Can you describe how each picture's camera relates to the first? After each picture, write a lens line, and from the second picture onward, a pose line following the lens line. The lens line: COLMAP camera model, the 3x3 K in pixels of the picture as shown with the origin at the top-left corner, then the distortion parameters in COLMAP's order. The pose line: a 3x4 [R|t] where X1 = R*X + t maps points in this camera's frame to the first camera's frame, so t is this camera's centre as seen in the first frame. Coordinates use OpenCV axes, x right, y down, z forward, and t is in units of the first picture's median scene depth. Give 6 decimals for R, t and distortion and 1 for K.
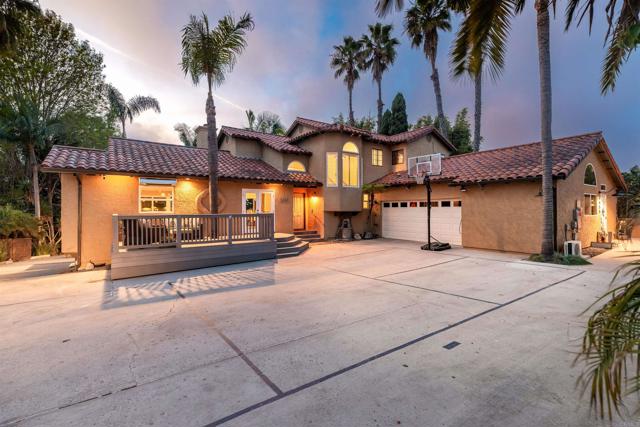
lens RADIAL K [[284.9, 0, 319.6], [0, 284.9, 205.0], [0, 0, 1]] dist [-0.000068, -0.000017]
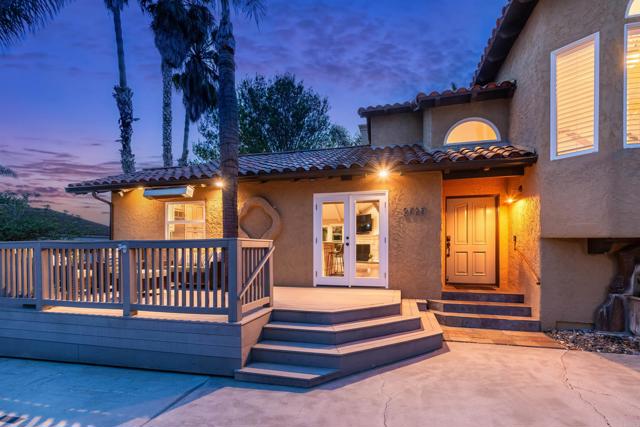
lens RADIAL K [[290.9, 0, 320.4], [0, 290.9, 246.7], [0, 0, 1]] dist [0.000094, 0.000096]
pose [[0.643579, -0.001953, -0.765377, 0.105183], [0.012968, 0.999881, 0.008353, 0.025088], [0.765270, -0.015301, 0.643528, 0.584910]]
